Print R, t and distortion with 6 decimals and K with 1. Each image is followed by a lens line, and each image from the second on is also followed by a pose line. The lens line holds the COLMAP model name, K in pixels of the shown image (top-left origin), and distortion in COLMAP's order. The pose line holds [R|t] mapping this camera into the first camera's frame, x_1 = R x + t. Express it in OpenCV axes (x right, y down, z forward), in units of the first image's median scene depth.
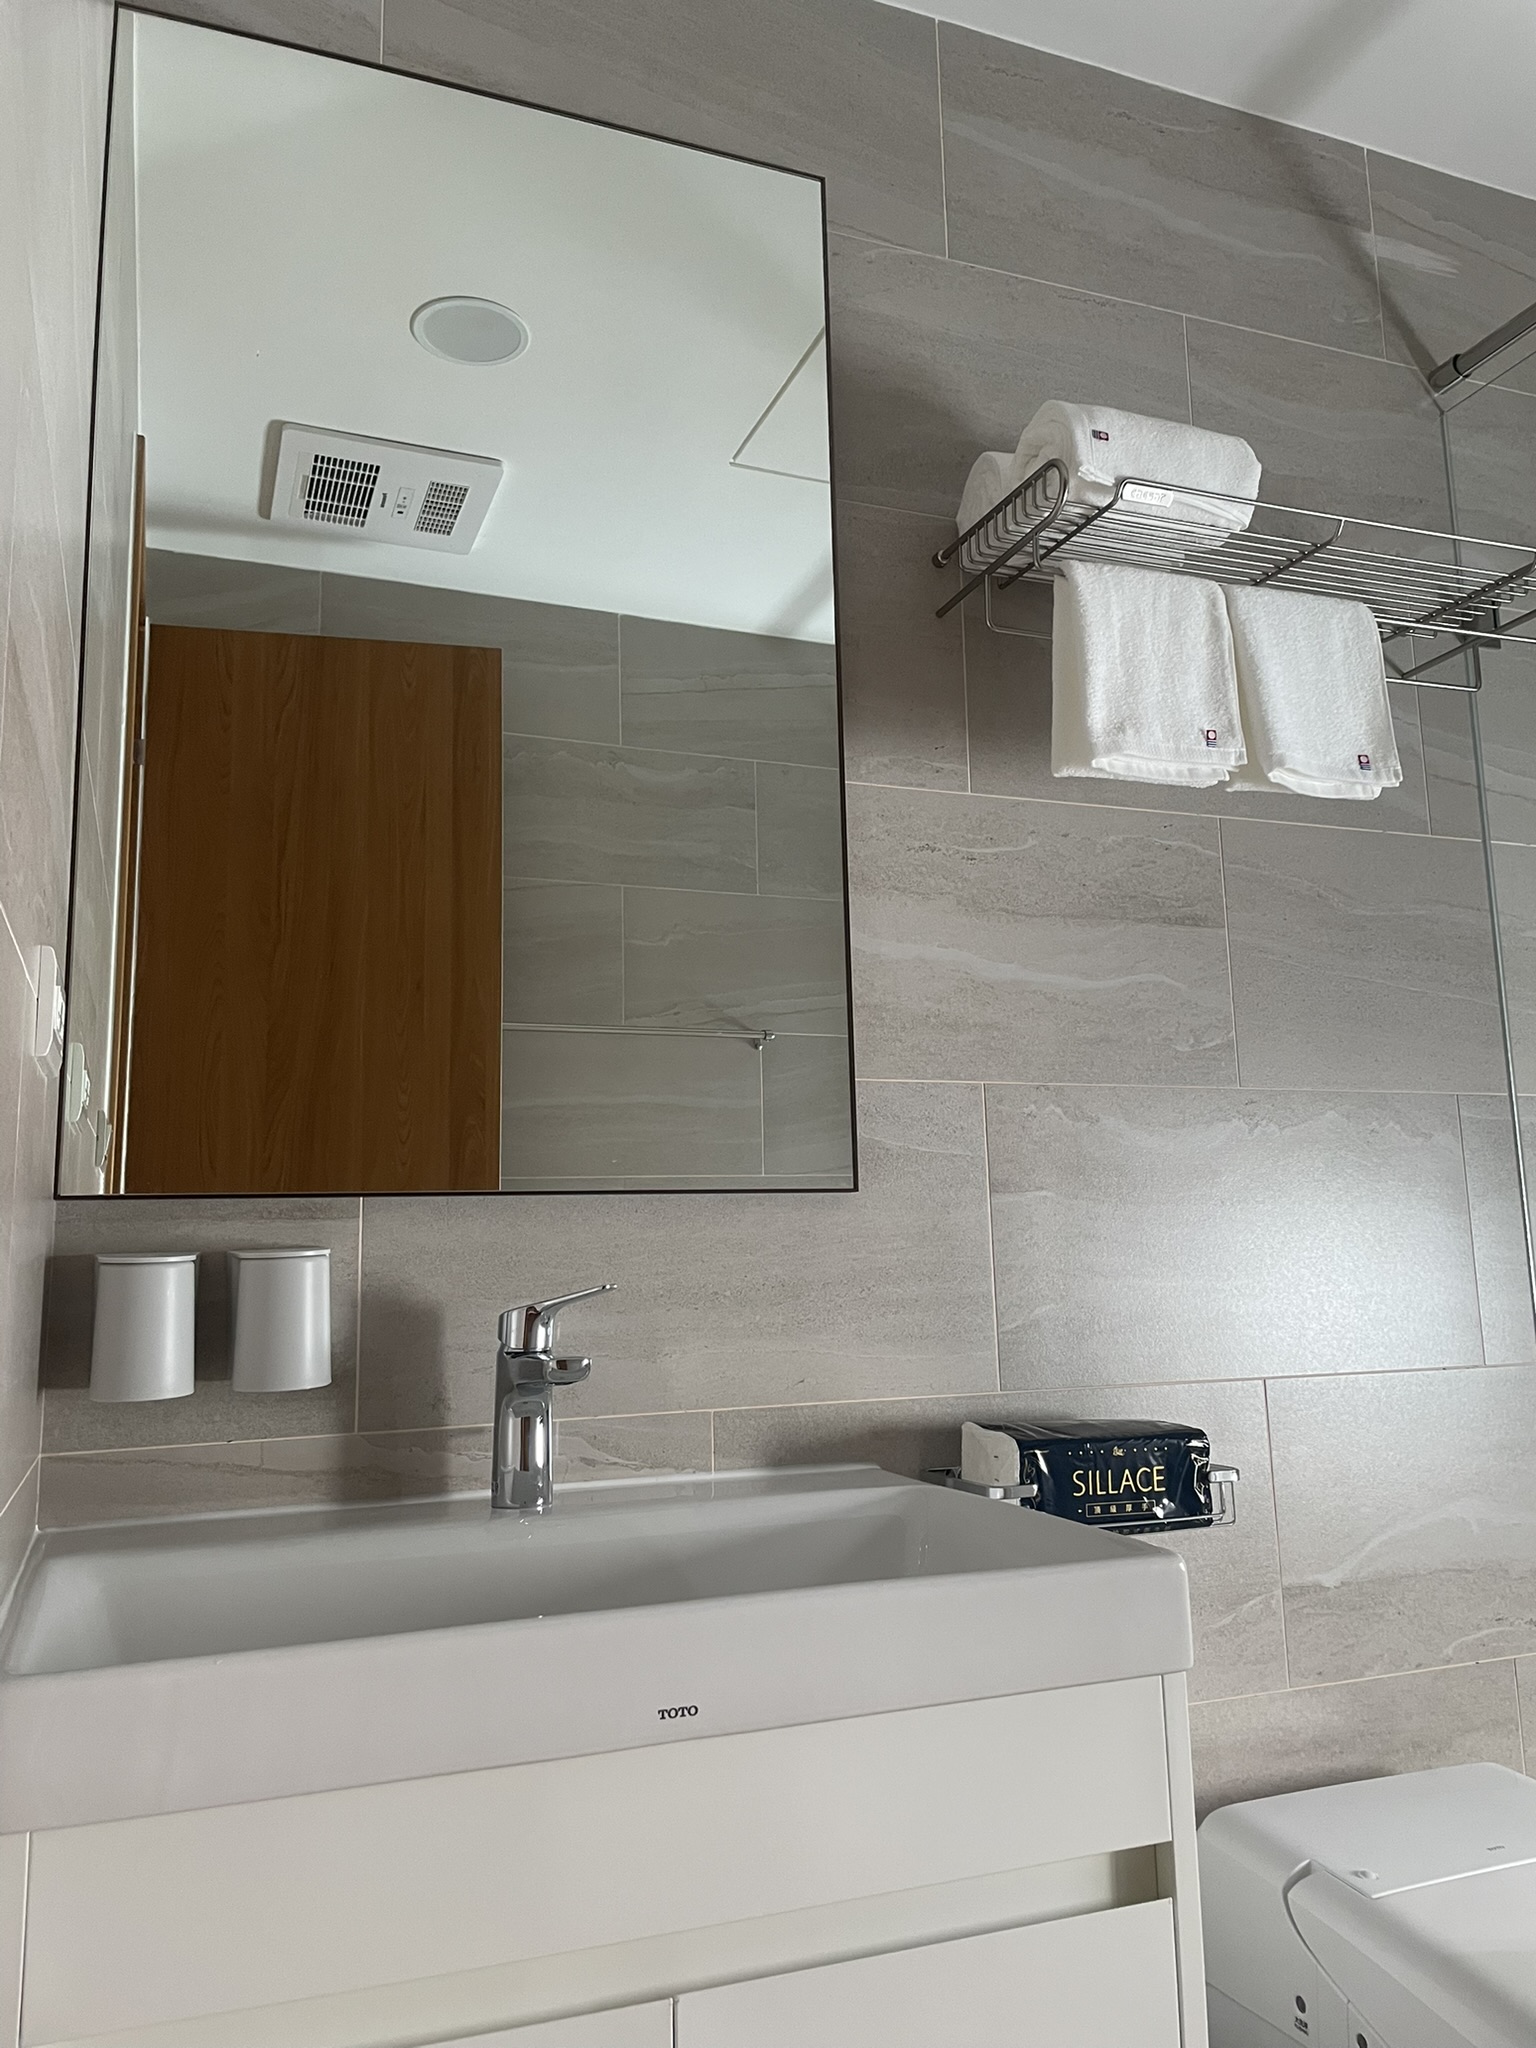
lens RADIAL K [[1542.4, 0, 784.3], [0, 1542.4, 1010.1], [0, 0, 1]] dist [0.095193, -0.124521]
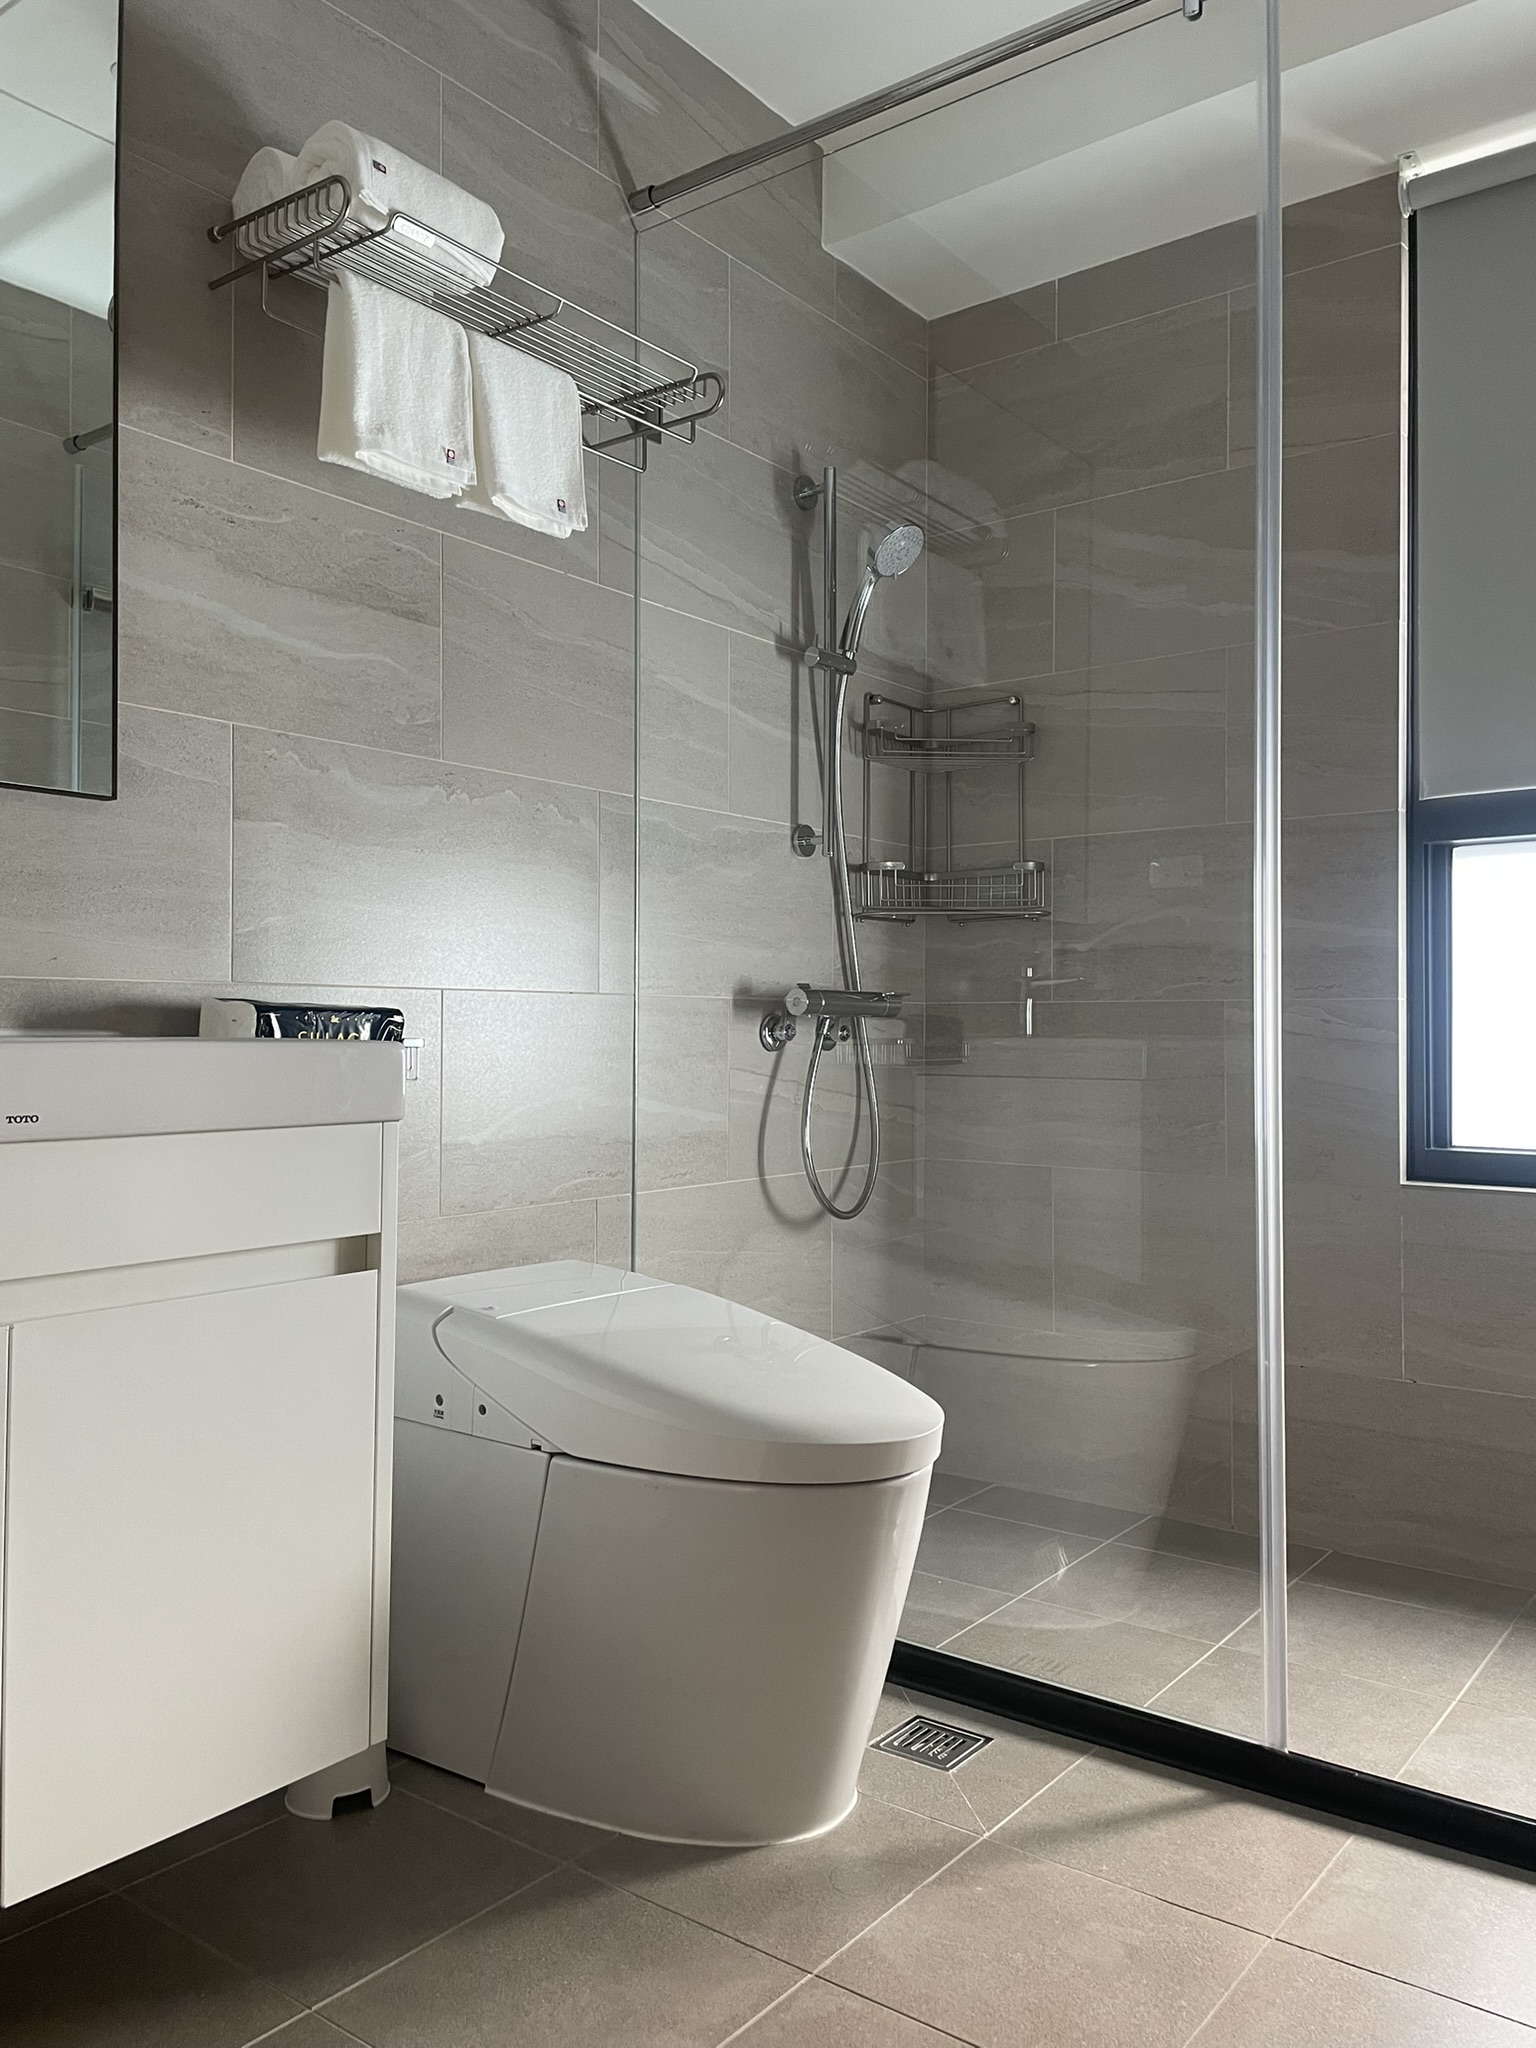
lens RADIAL K [[1542.4, 0, 766.5], [0, 1542.4, 1007.0], [0, 0, 1]] dist [0.095193, -0.124521]
pose [[0.858870, 0.037634, 0.510810, -0.115072], [-0.110175, 0.987526, 0.112491, 0.081317], [-0.500205, -0.152894, 0.852302, -0.222132]]
